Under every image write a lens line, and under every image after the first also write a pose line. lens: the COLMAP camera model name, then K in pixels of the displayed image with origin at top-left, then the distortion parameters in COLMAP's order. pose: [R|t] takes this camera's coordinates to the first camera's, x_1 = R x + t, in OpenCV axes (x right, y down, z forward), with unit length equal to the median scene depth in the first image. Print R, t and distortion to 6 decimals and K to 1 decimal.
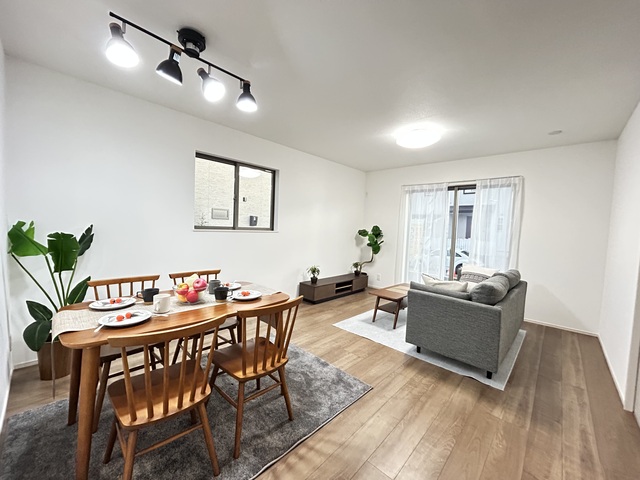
lens RADIAL K [[258.2, 0, 320.0], [0, 258.2, 240.0], [0, 0, 1]] dist [-0.000285, 0.000005]
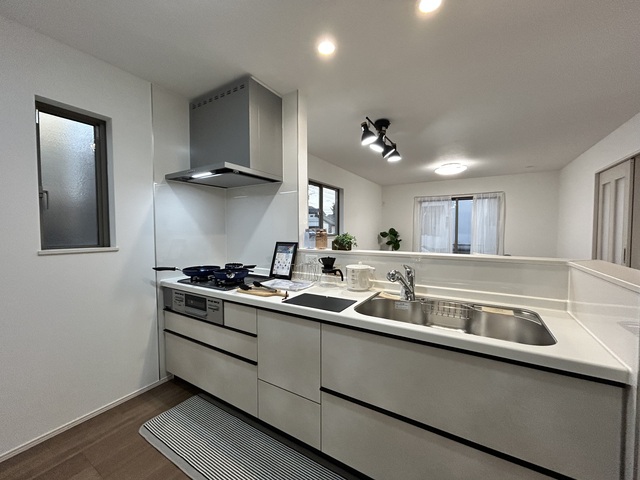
lens RADIAL K [[256.1, 0, 320.0], [0, 256.1, 240.0], [0, 0, 1]] dist [0.000237, 0.000003]
pose [[0.978067, -0.052638, 0.201531, -0.540398], [0.053753, 0.998554, -0.000064, -0.019829], [-0.201236, 0.010895, 0.979482, -0.230819]]
